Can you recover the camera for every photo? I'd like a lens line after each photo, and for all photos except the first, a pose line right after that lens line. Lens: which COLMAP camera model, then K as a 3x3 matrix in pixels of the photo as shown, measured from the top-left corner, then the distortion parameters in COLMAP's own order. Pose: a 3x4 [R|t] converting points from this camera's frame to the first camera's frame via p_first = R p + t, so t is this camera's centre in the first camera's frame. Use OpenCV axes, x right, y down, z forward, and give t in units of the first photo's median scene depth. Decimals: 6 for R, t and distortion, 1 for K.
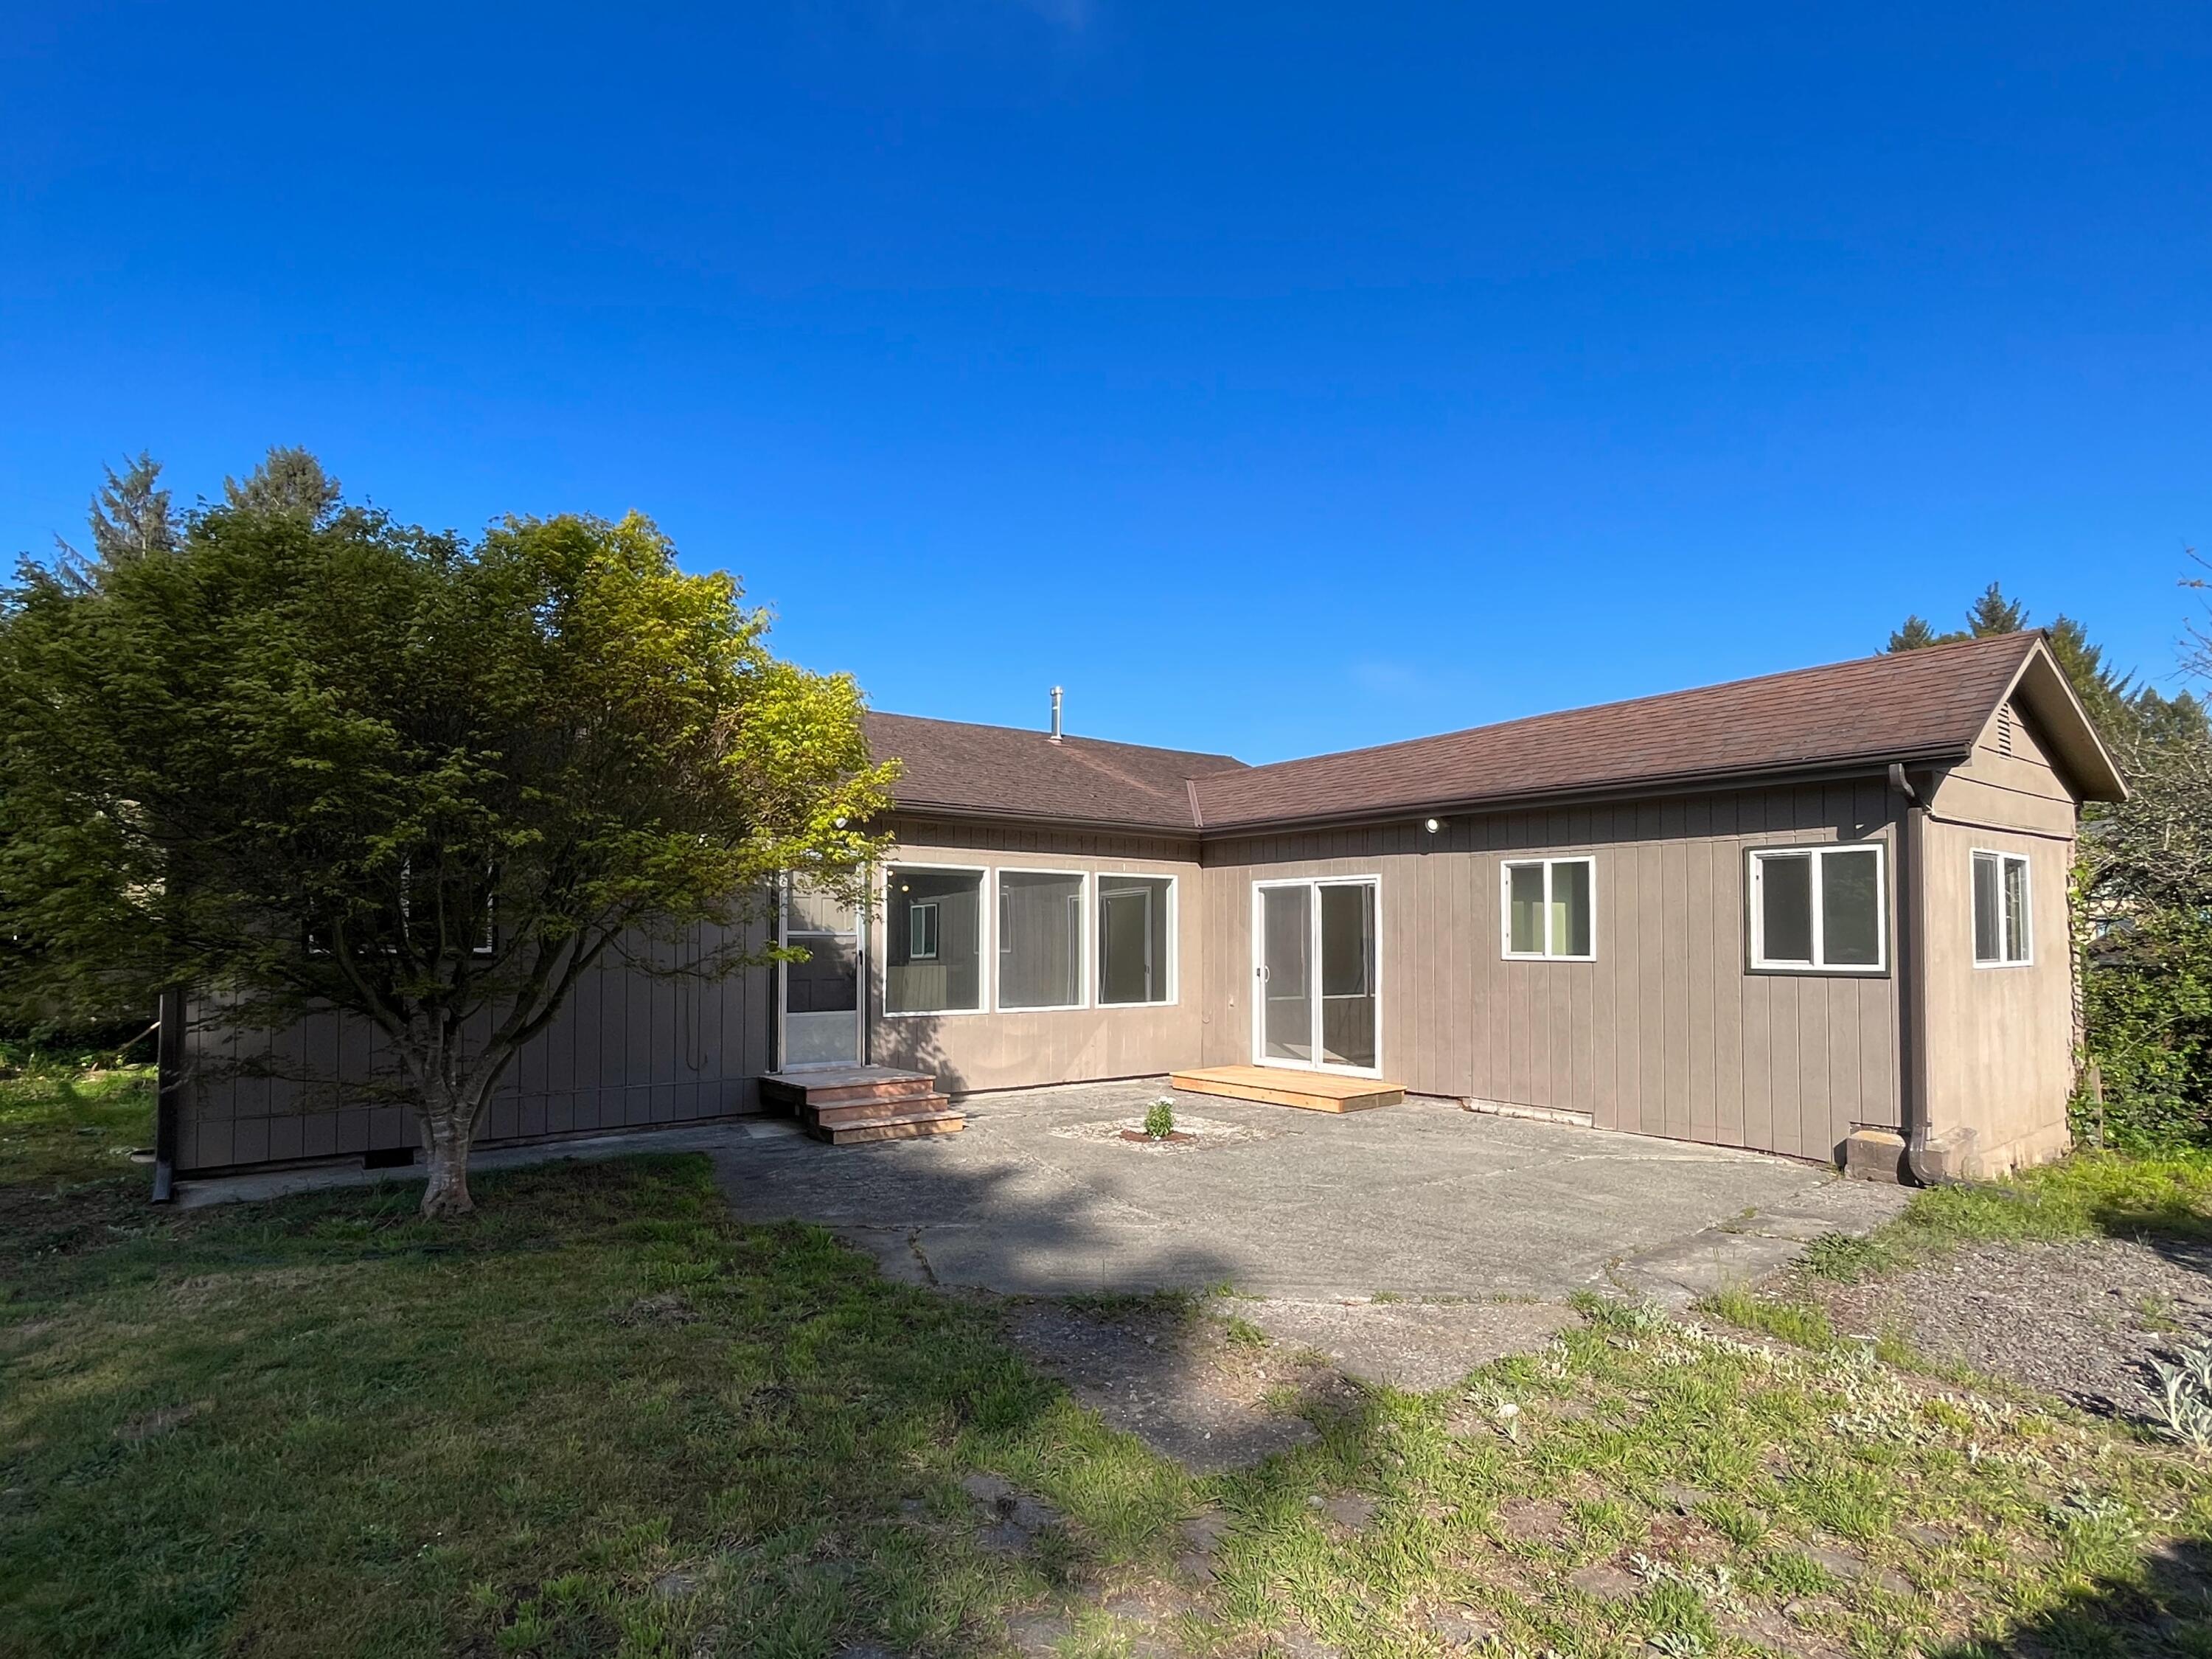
lens RADIAL K [[1164.3, 0, 1105.6], [0, 1164.3, 902.1], [0, 0, 1]] dist [-0.001511, 0.000317]
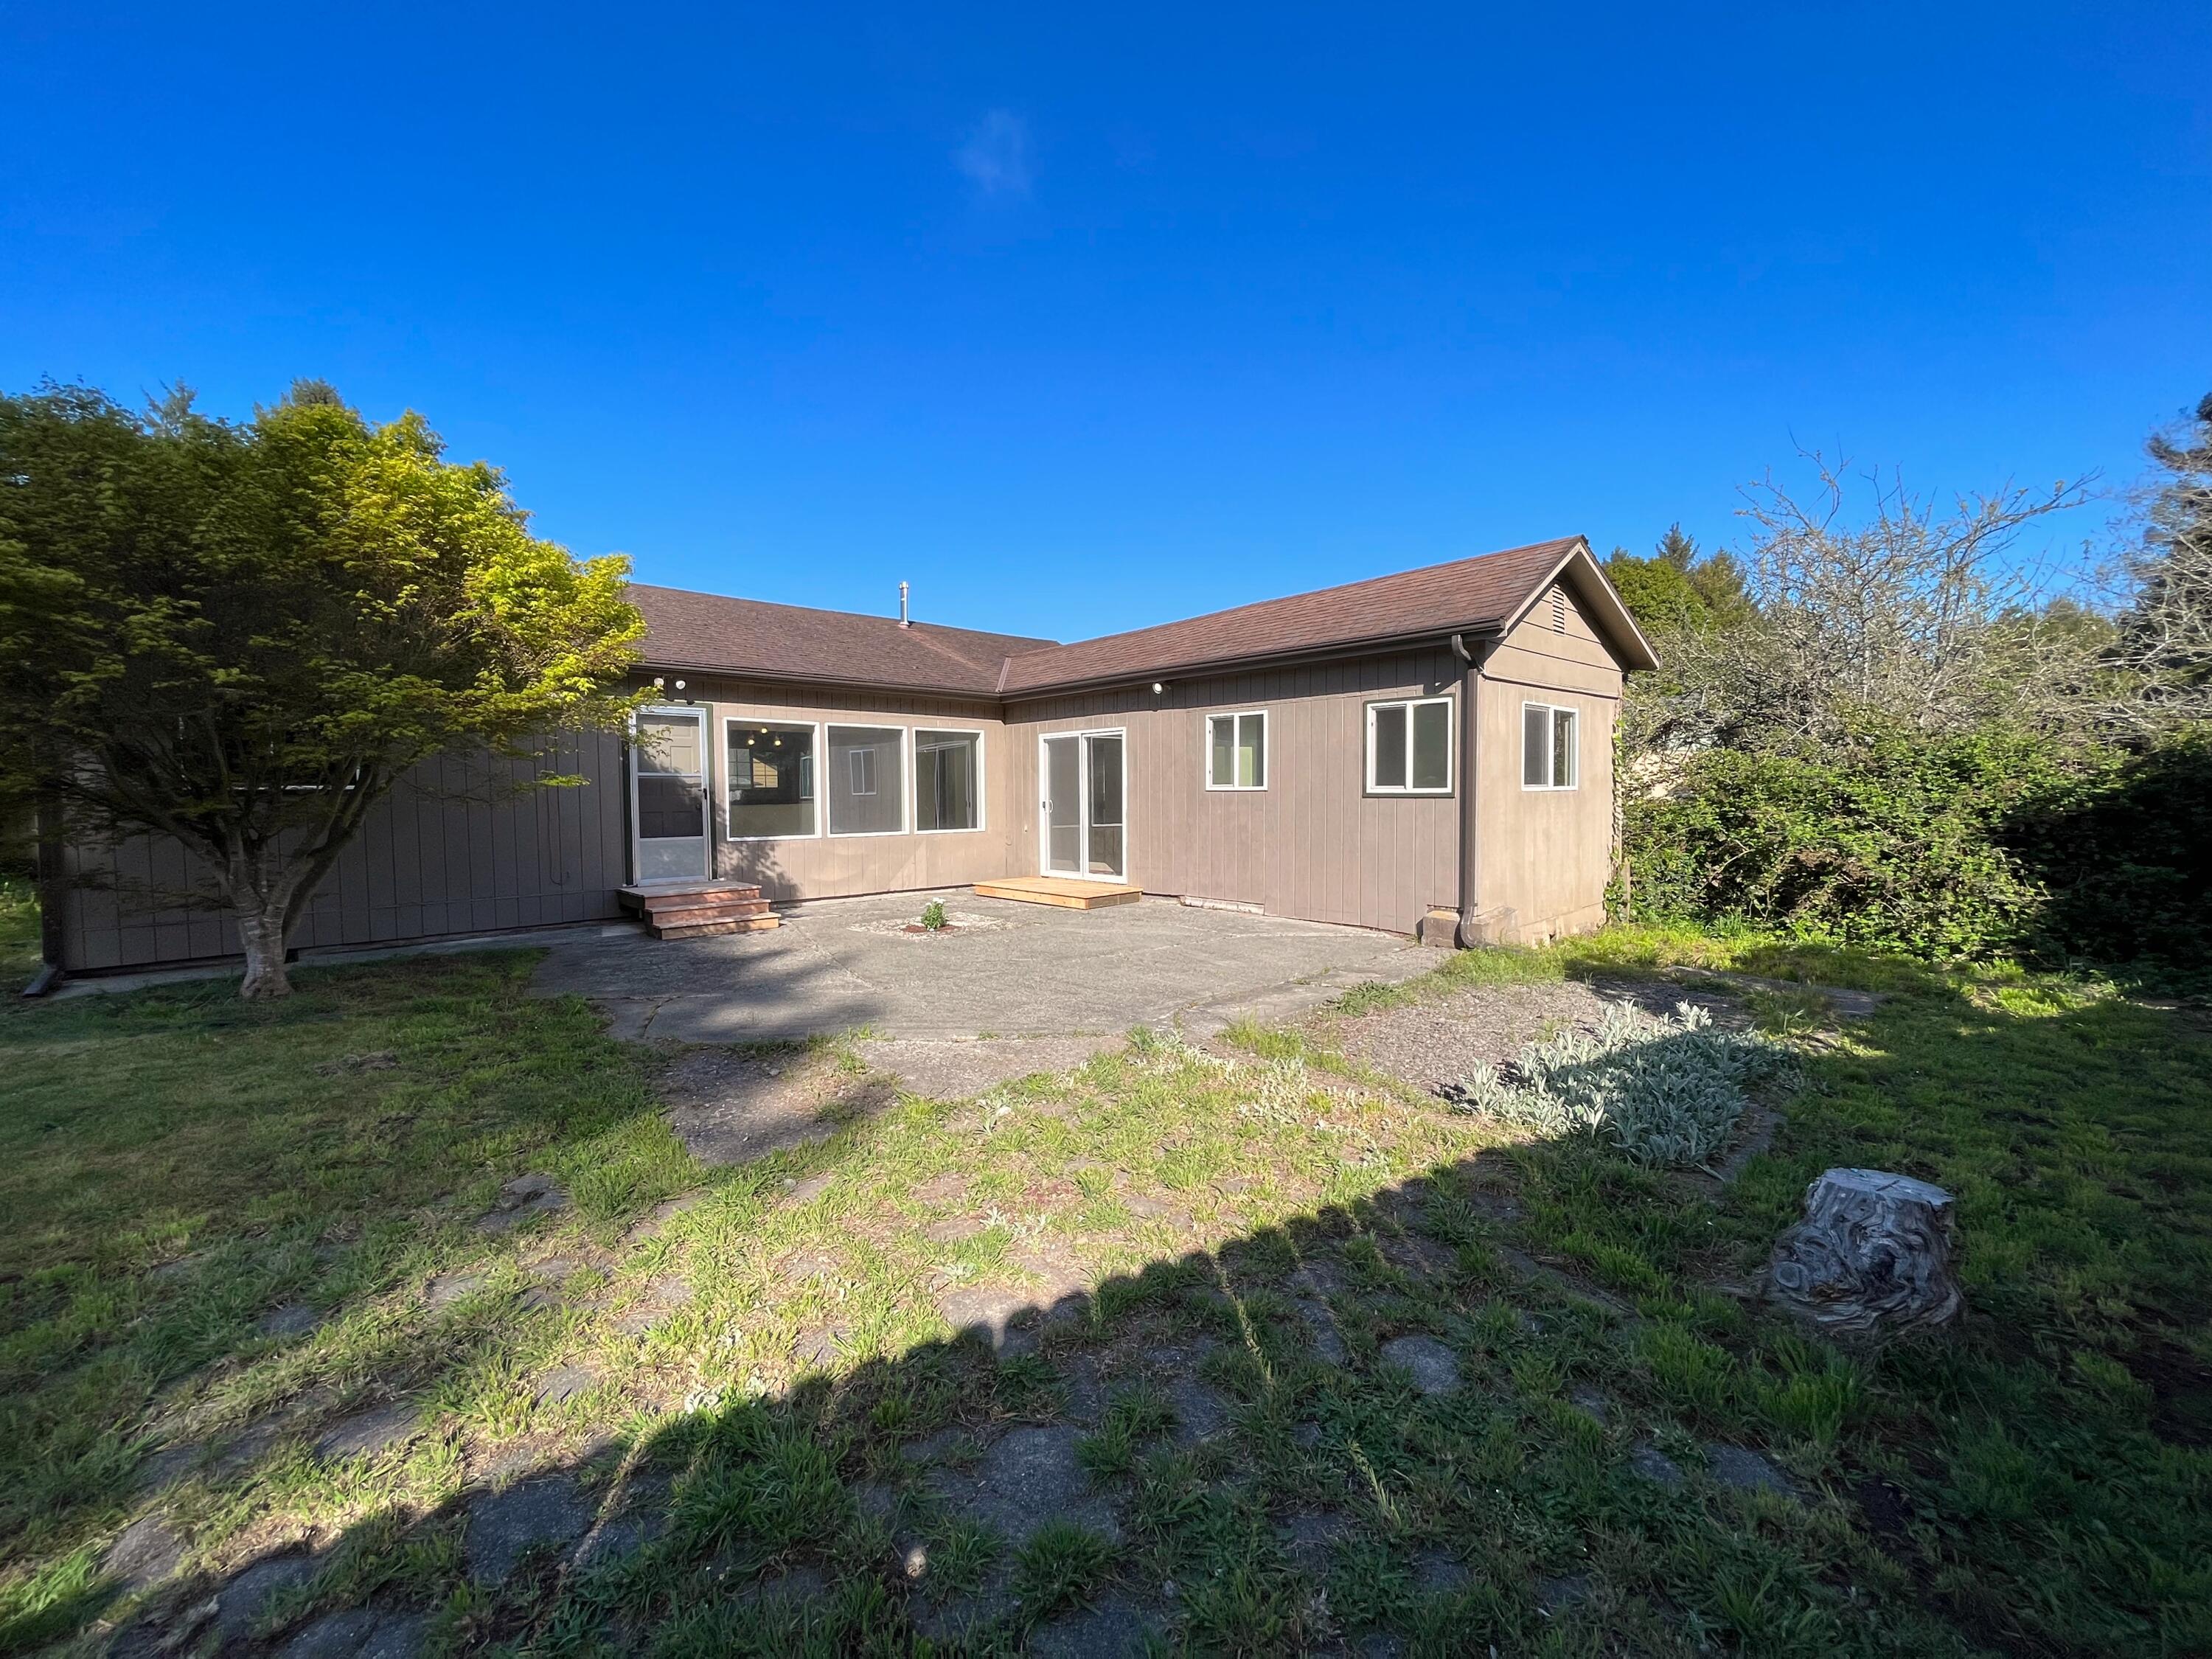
lens RADIAL K [[891.7, 0, 1106.0], [0, 891.7, 829.5], [0, 0, 1]] dist [-0.001524, -0.000180]
pose [[0.996292, -0.012110, 0.085182, 0.149929], [0.005786, 0.997234, 0.074105, 0.018845], [-0.085844, -0.073338, 0.993606, 0.007521]]
